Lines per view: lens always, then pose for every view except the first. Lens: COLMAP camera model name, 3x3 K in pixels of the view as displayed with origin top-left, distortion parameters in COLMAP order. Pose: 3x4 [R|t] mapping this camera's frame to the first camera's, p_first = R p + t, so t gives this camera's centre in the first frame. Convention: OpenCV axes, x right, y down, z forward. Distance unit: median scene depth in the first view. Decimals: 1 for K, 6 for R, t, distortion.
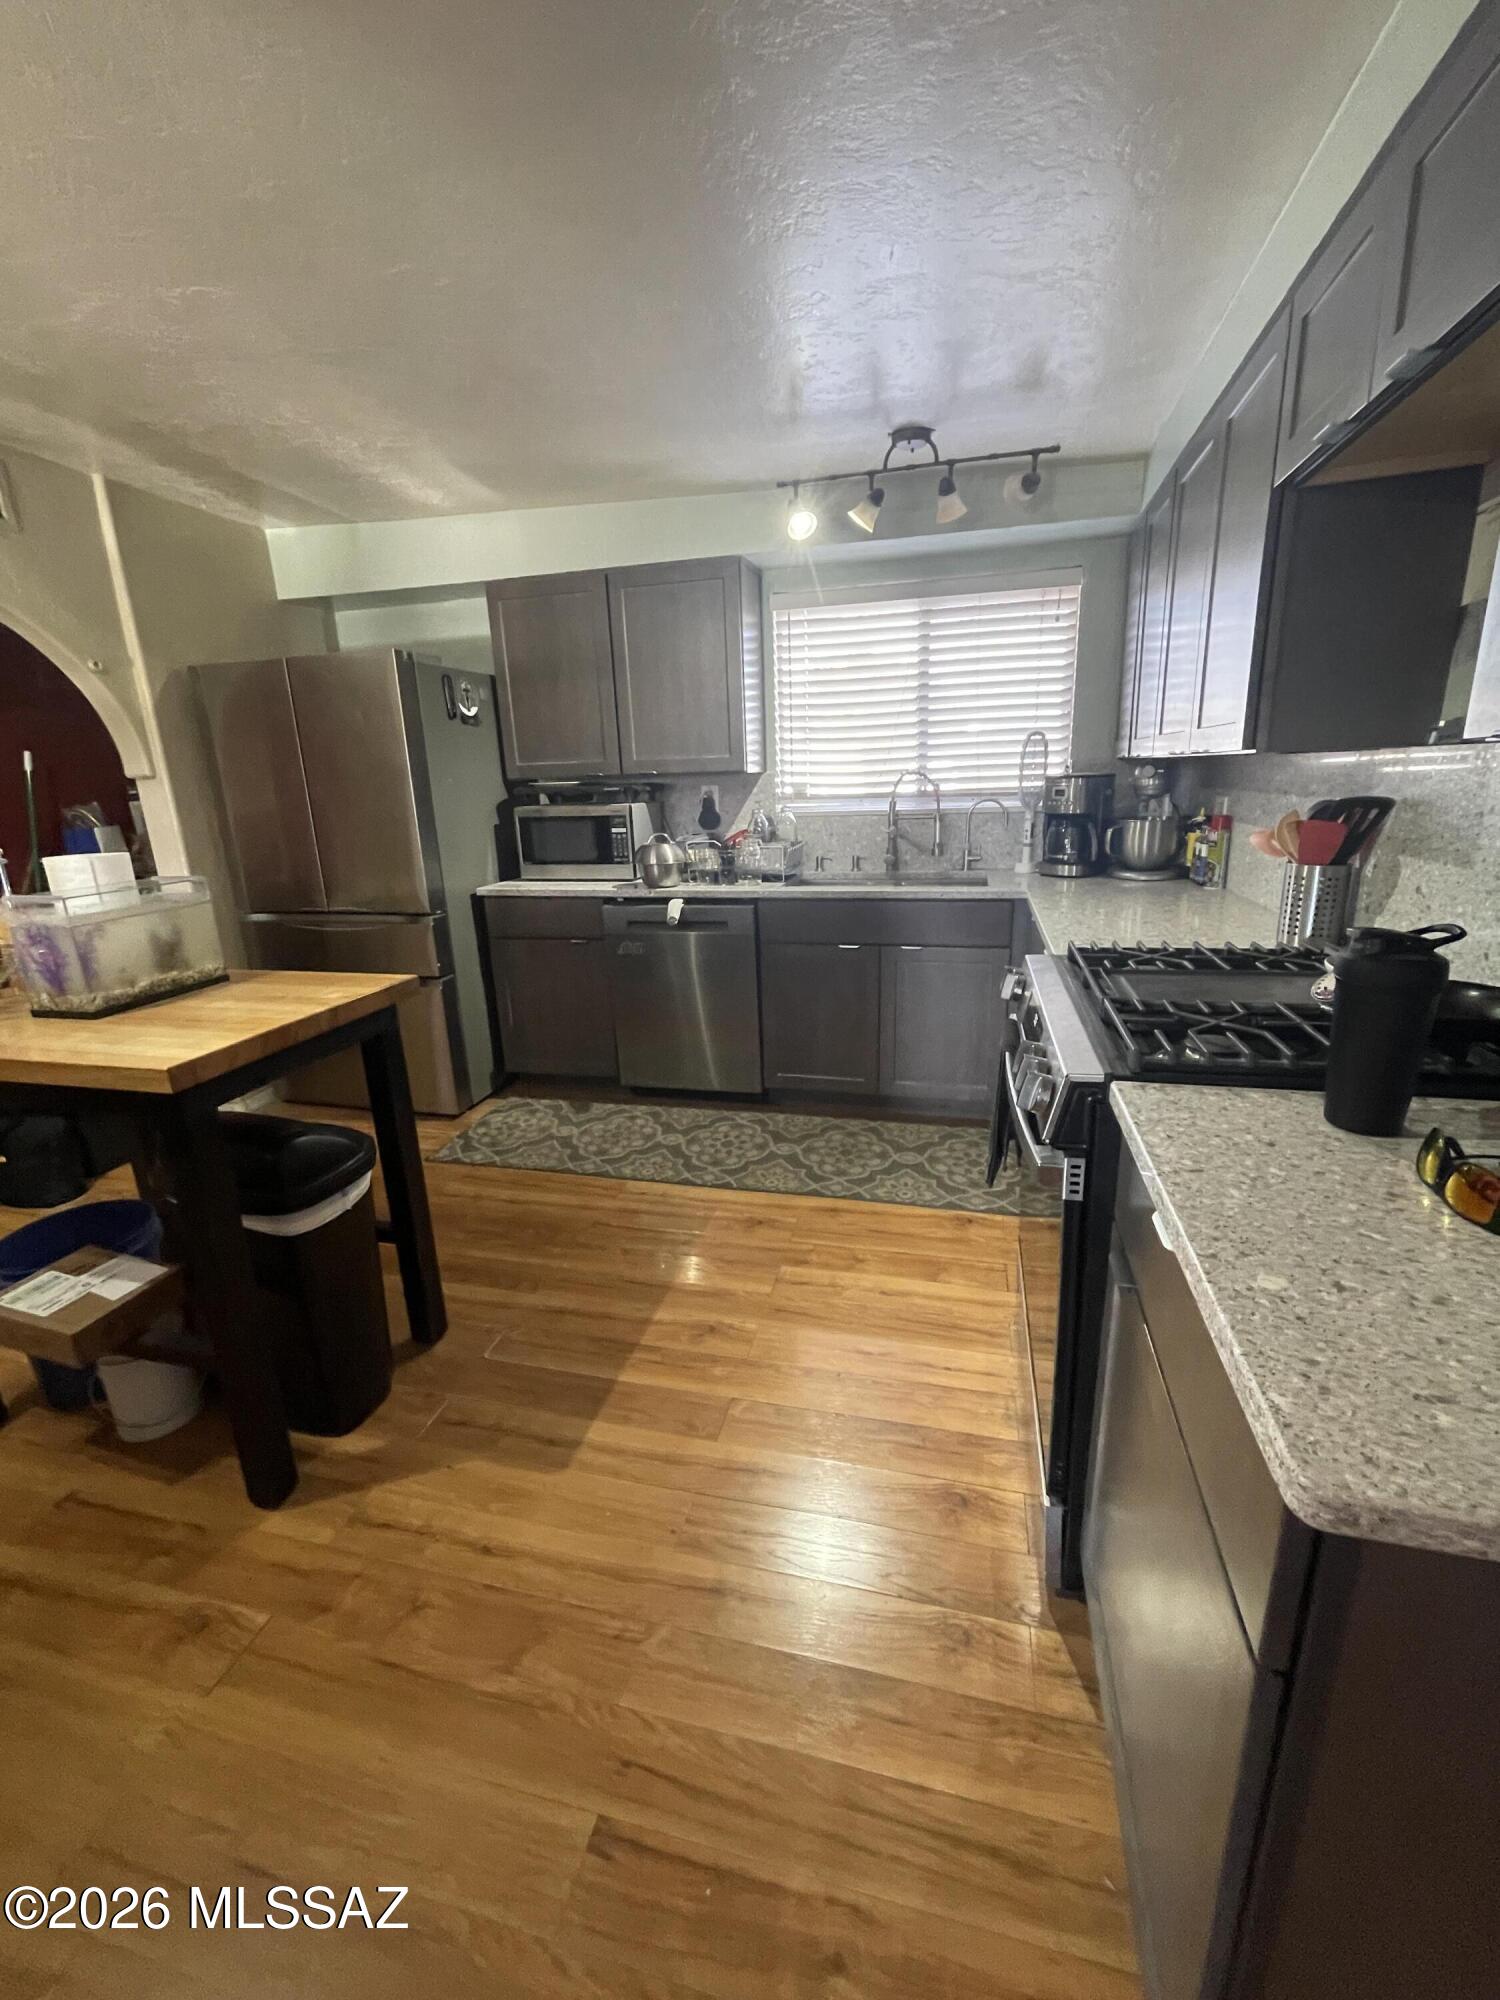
lens RADIAL K [[806.2, 0, 757.1], [0, 806.2, 997.1], [0, 0, 1]] dist [-0.000455, 0.001115]
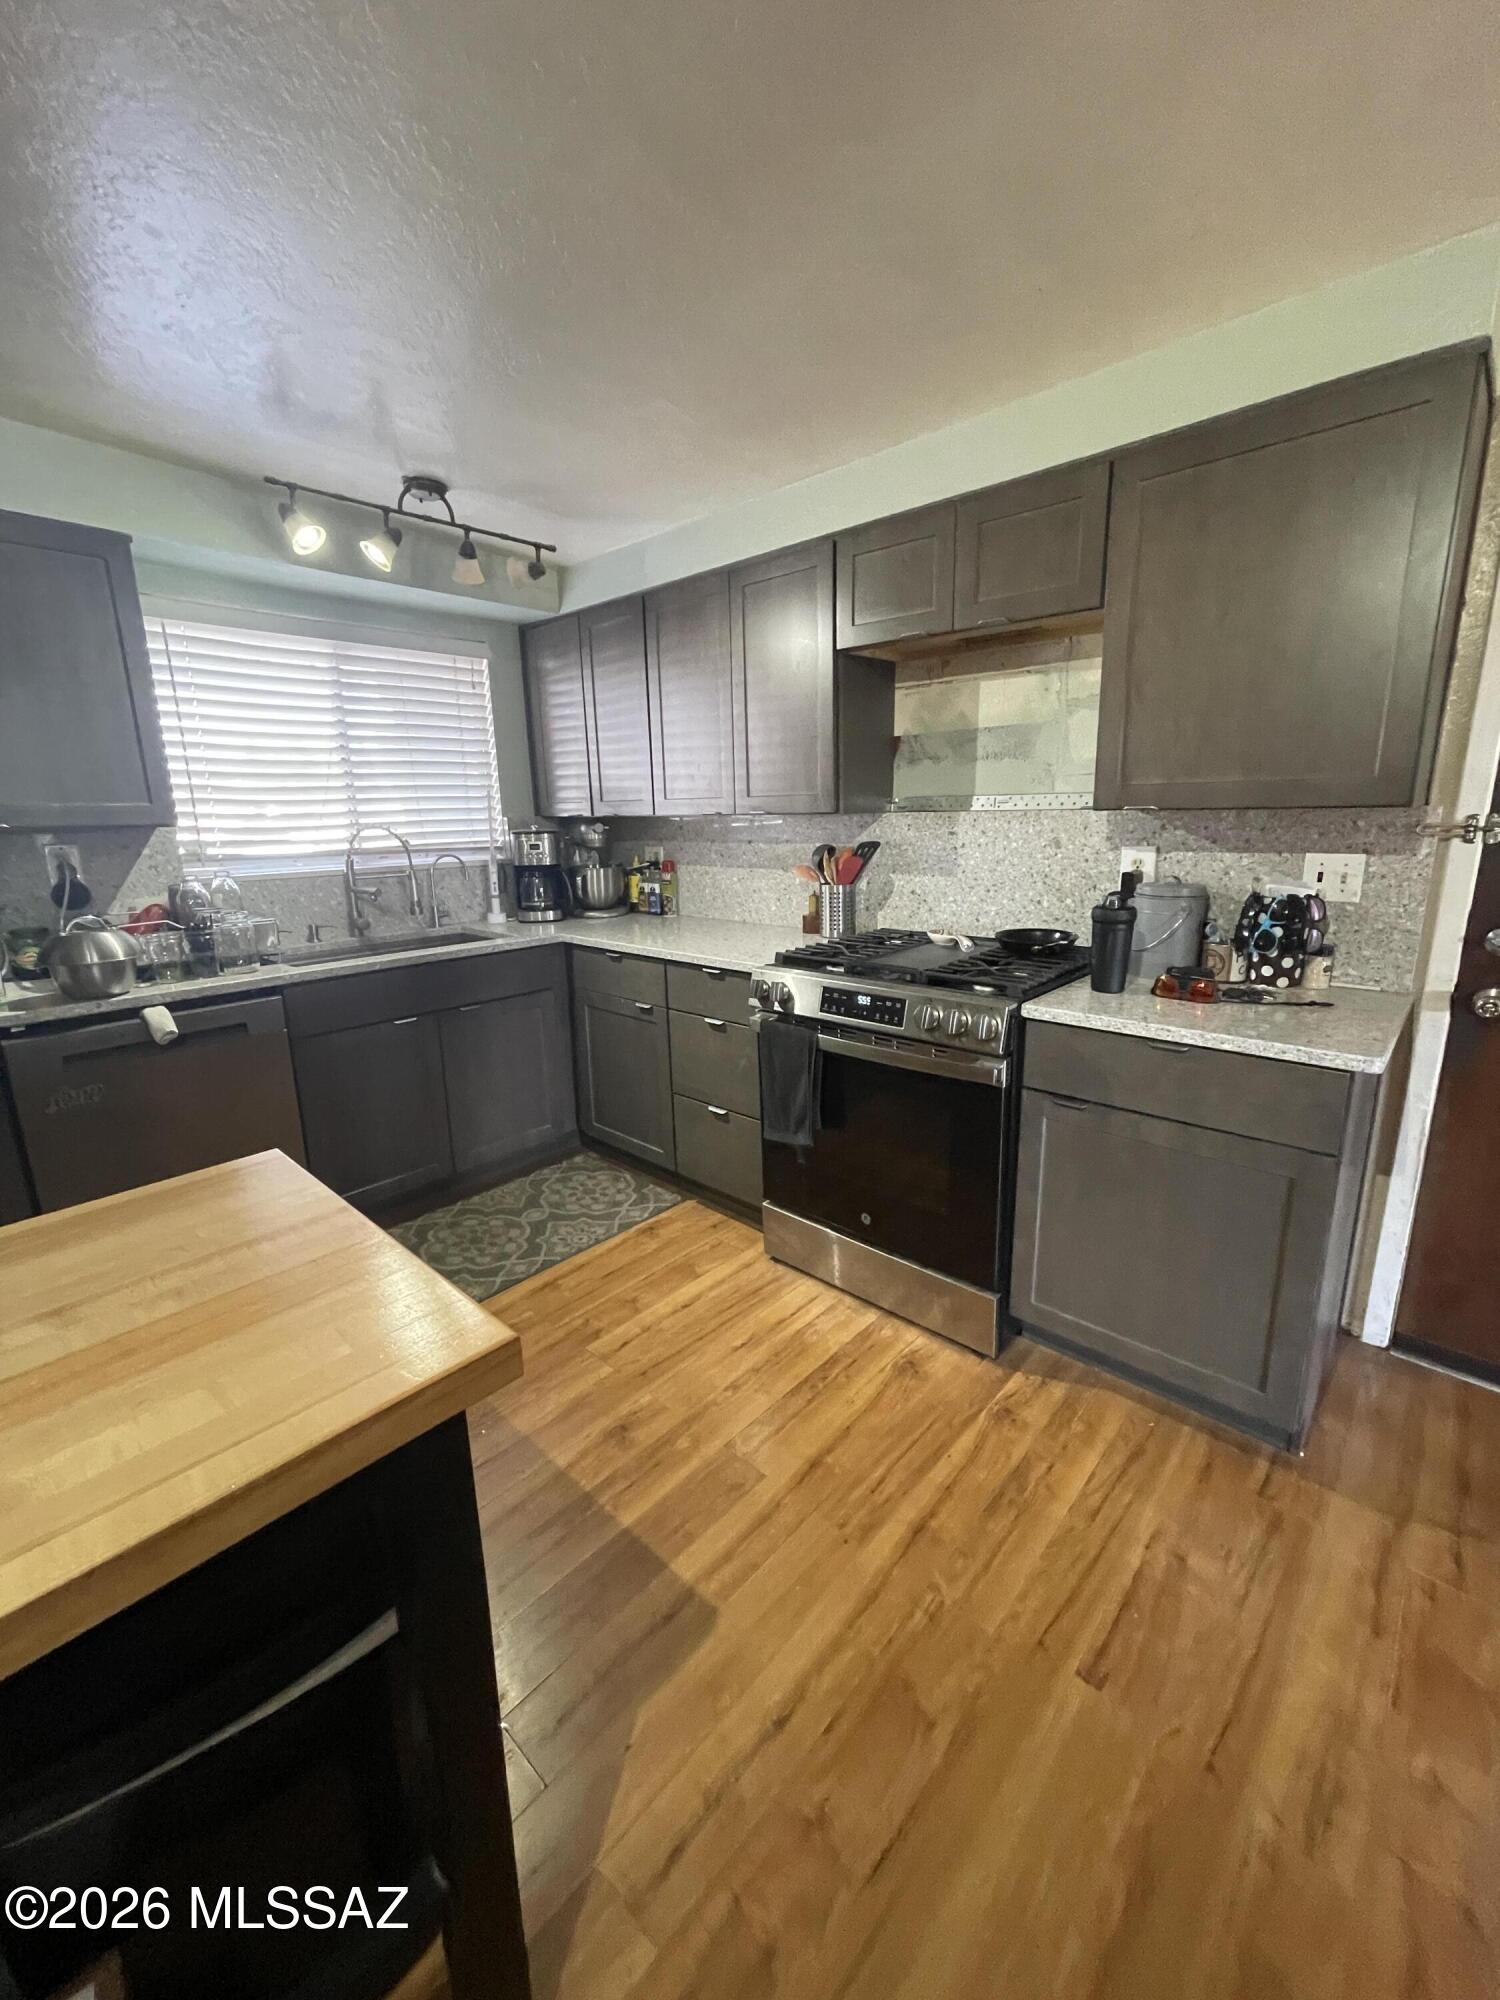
lens RADIAL K [[806.2, 0, 756.3], [0, 806.2, 995.4], [0, 0, 1]] dist [-0.000455, 0.001115]
pose [[0.471044, -0.174366, 0.864704, -0.555324], [0.237650, 0.969109, 0.065960, -0.067747], [-0.849494, 0.174427, 0.497931, 0.273521]]
